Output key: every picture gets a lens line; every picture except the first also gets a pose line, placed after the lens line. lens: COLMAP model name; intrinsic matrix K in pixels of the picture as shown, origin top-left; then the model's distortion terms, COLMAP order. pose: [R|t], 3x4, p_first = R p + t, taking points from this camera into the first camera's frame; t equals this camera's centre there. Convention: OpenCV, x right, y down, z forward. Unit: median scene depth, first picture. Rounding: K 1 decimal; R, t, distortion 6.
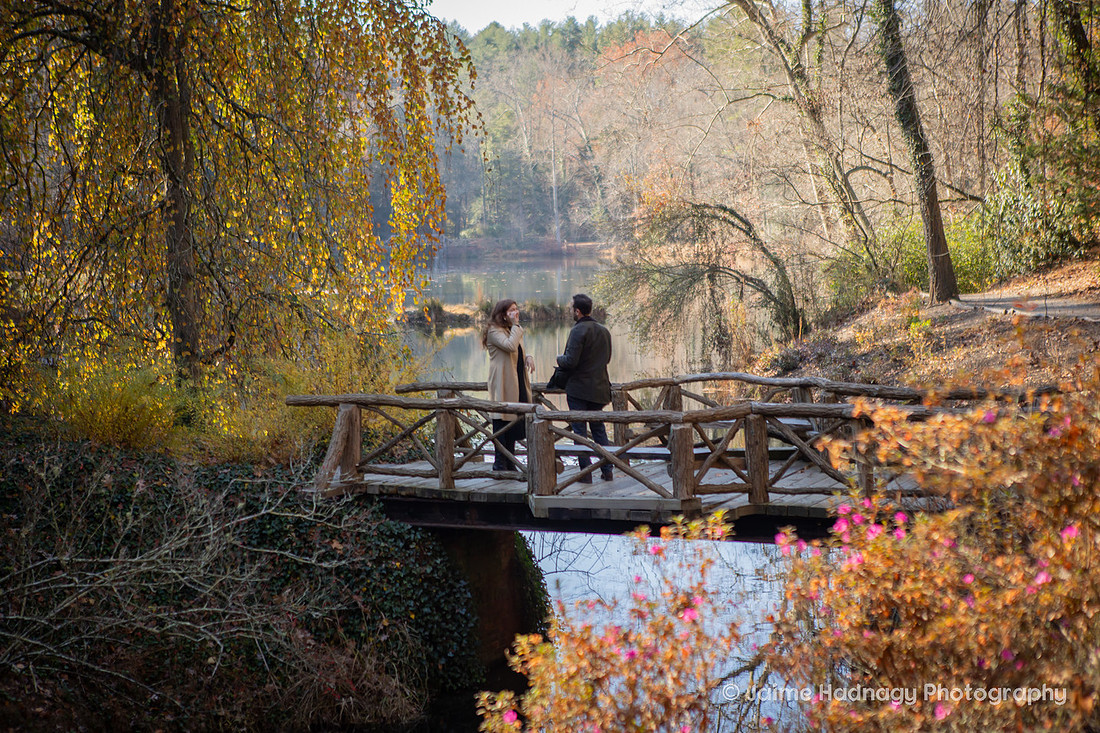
lens RADIAL K [[2444.7, 0, 541.3], [0, 2444.7, 370.4], [0, 0, 1]] dist [0.251379, 0.000000]
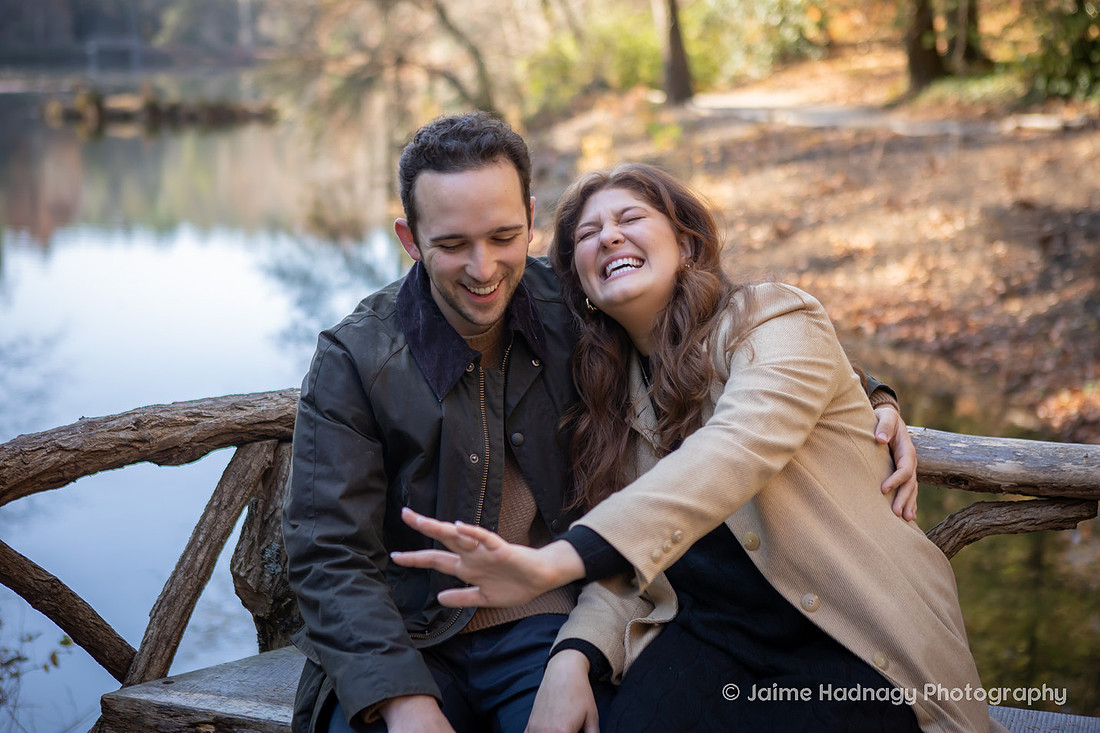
lens RADIAL K [[1762.8, 0, 554.5], [0, 1762.8, 367.1], [0, 0, 1]] dist [0.088679, 0.000000]
pose [[0.985967, 0.001809, 0.166930, 0.021593], [-0.020694, 0.993553, 0.111463, -0.005554], [-0.165652, -0.113354, 0.979648, 0.389362]]
